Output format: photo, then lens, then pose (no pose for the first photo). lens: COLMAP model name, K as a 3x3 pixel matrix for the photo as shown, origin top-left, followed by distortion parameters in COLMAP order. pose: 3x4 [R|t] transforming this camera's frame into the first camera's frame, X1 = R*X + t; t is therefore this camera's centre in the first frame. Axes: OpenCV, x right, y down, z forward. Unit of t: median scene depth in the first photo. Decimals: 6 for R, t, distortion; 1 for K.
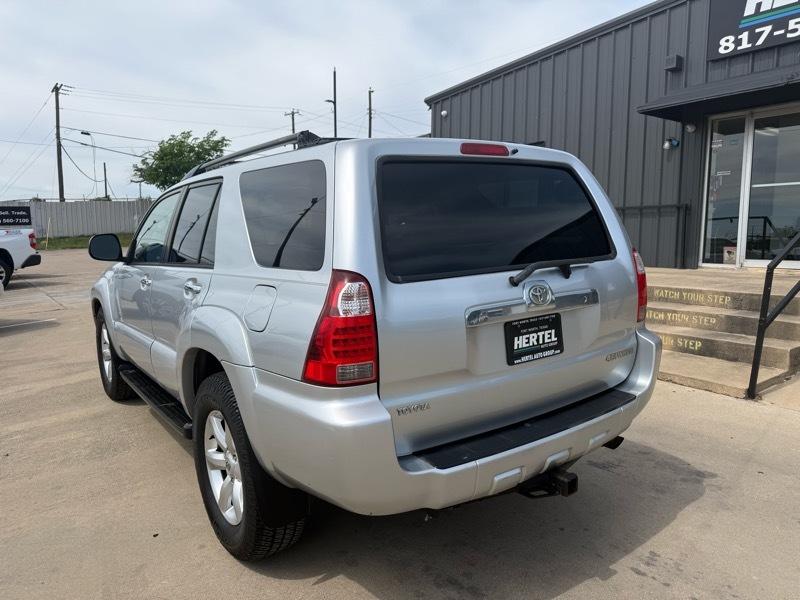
lens RADIAL K [[571.1, 0, 398.9], [0, 571.1, 297.4], [0, 0, 1]] dist [0.024339, -0.027149]
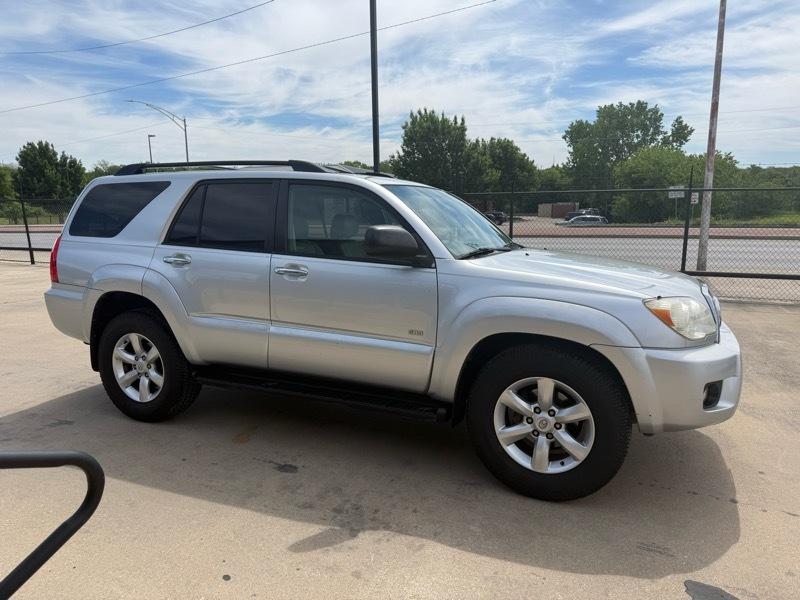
lens RADIAL K [[562.9, 0, 403.3], [0, 562.9, 300.3], [0, 0, 1]] dist [0.069250, -0.105765]
pose [[-0.869823, 0.102979, -0.482497, 0.283108], [-0.042928, 0.958467, 0.281953, -0.331645], [0.491493, 0.265962, -0.829276, 2.315136]]
